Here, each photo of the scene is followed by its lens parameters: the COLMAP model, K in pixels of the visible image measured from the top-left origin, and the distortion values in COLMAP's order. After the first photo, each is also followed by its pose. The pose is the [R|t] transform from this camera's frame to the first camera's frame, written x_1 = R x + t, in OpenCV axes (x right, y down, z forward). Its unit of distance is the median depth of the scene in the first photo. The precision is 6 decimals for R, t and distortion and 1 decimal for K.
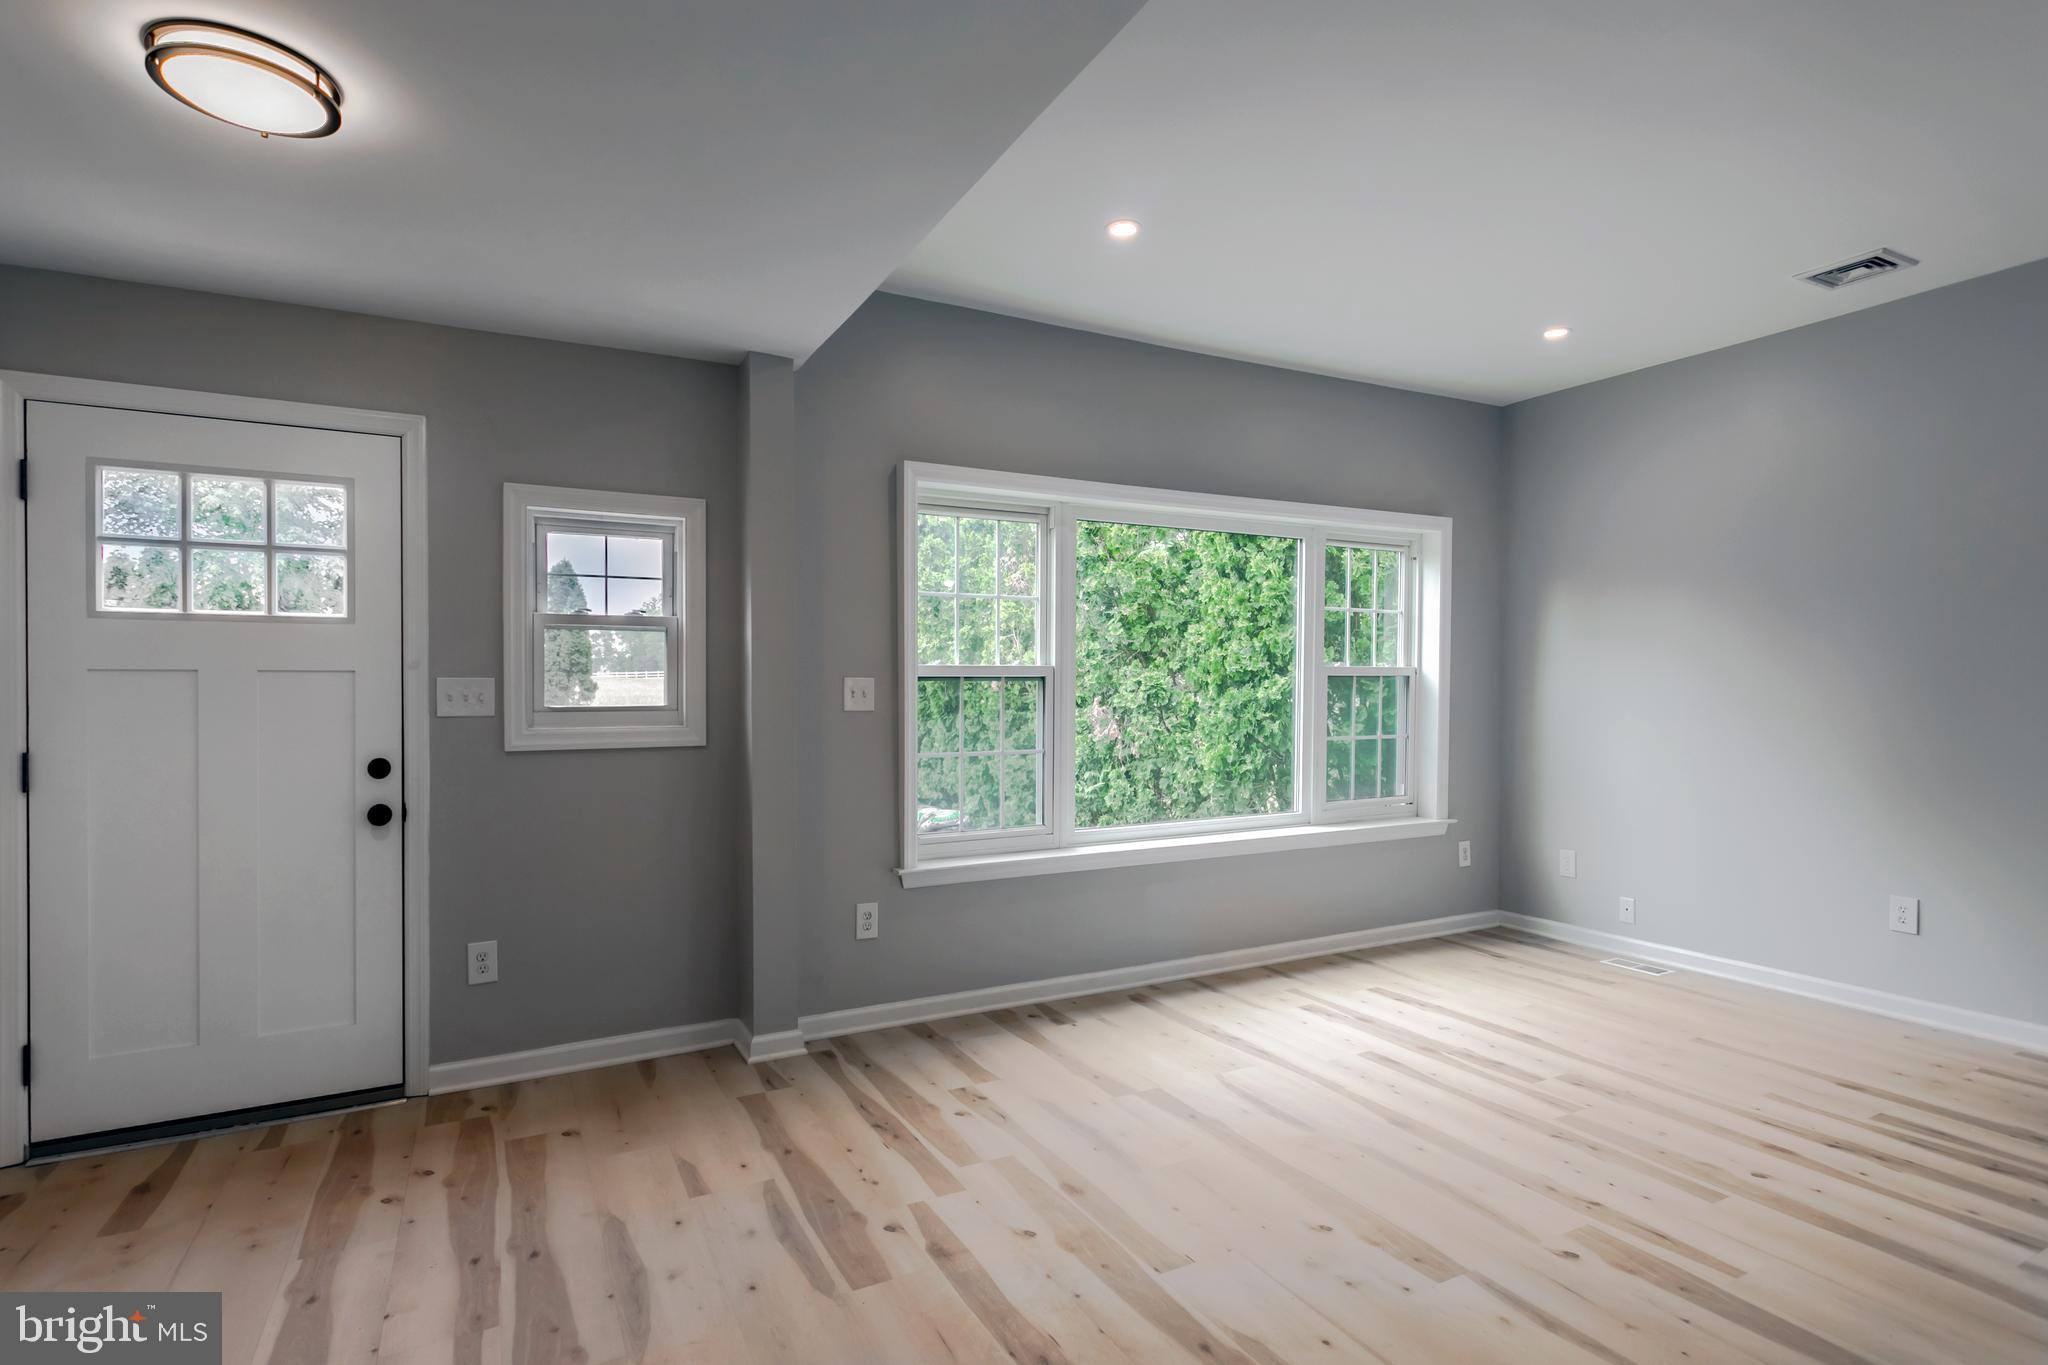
lens RADIAL K [[1031.8, 0, 1036.1], [0, 1031.8, 688.7], [0, 0, 1]] dist [0.003482, 0.001161]
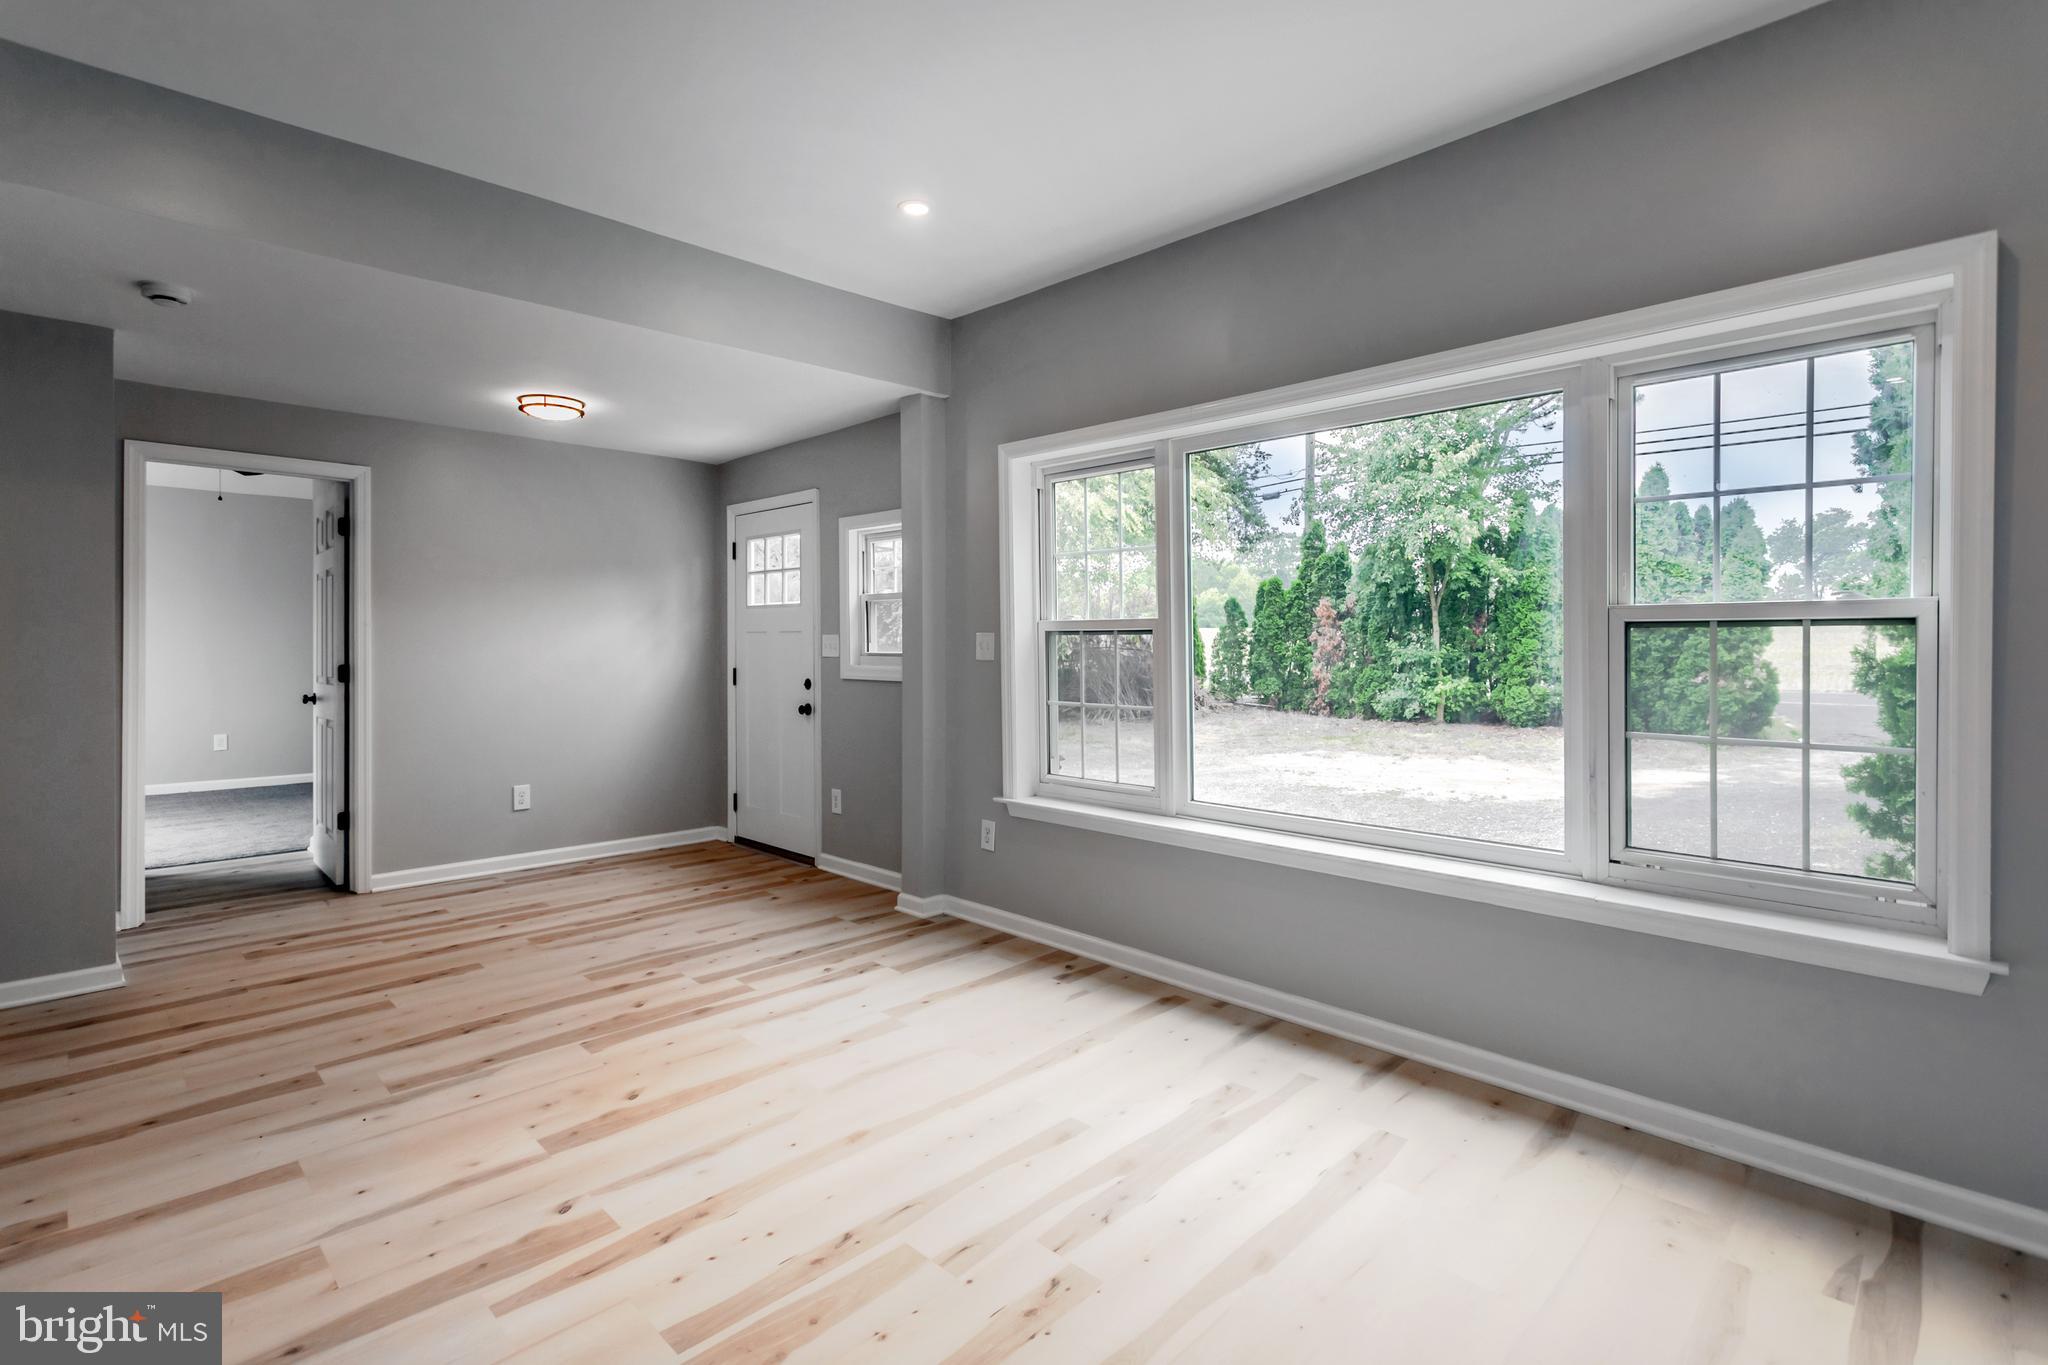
lens RADIAL K [[990.5, 0, 986.4], [0, 990.5, 647.9], [0, 0, 1]] dist [0.003905, 0.000272]
pose [[0.253143, 0.008593, -0.967391, 0.904925], [-0.001658, 0.999963, 0.008449, -0.002149], [0.967427, -0.000535, 0.253148, 0.675332]]
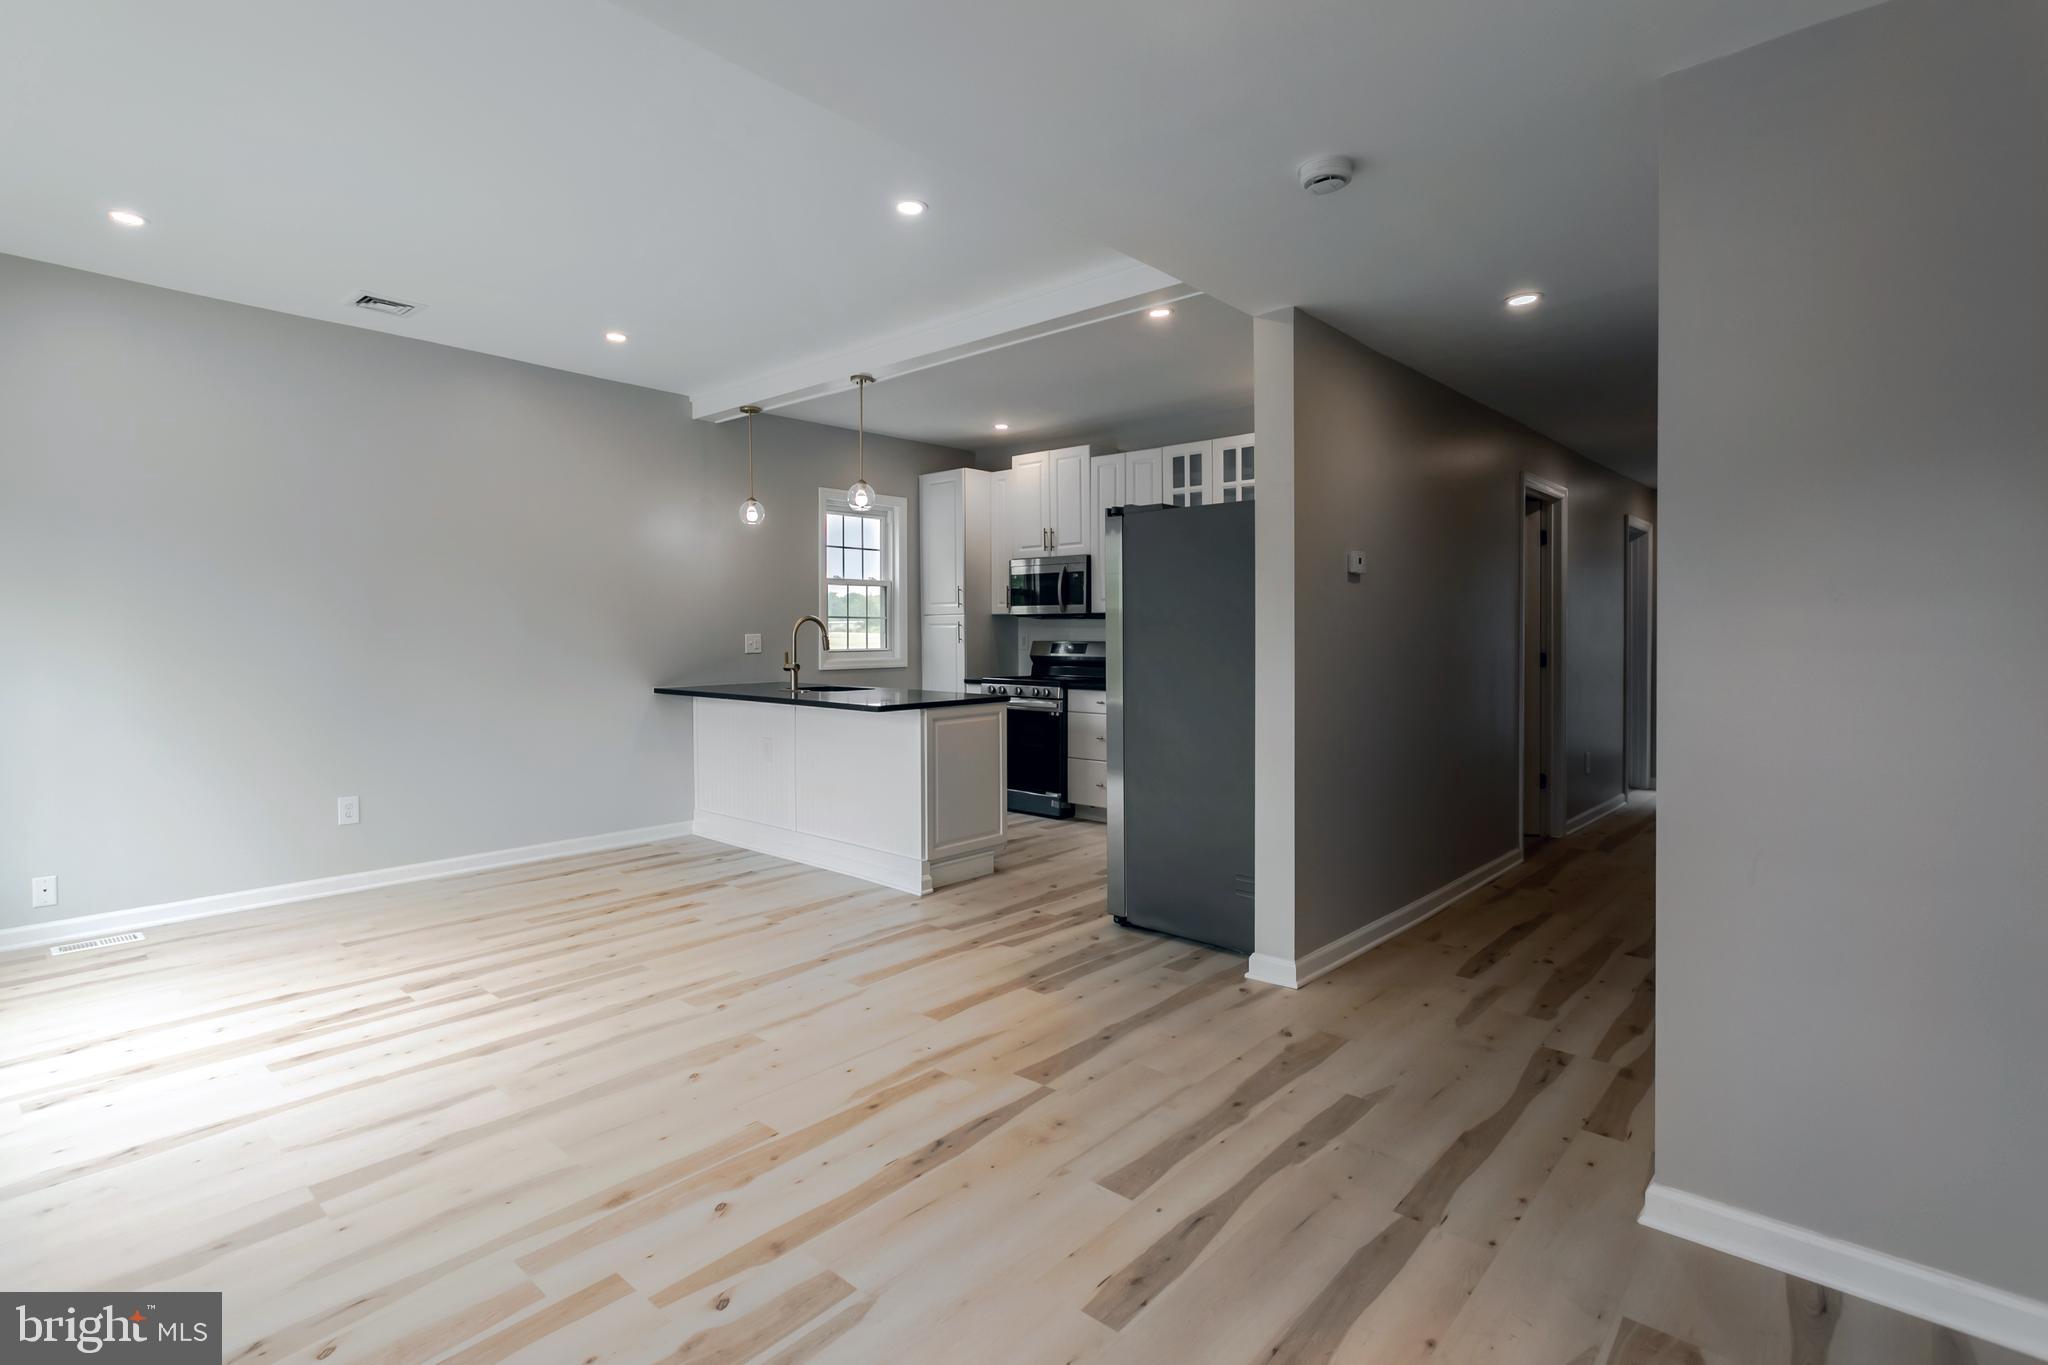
lens RADIAL K [[959.4, 0, 1013.8], [0, 959.4, 648.4], [0, 0, 1]] dist [0.002969, 0.000803]
pose [[-0.337901, -0.011703, 0.941109, -0.549203], [0.002615, 0.999907, 0.013373, 0.004829], [-0.941178, 0.006980, -0.337839, 0.625777]]
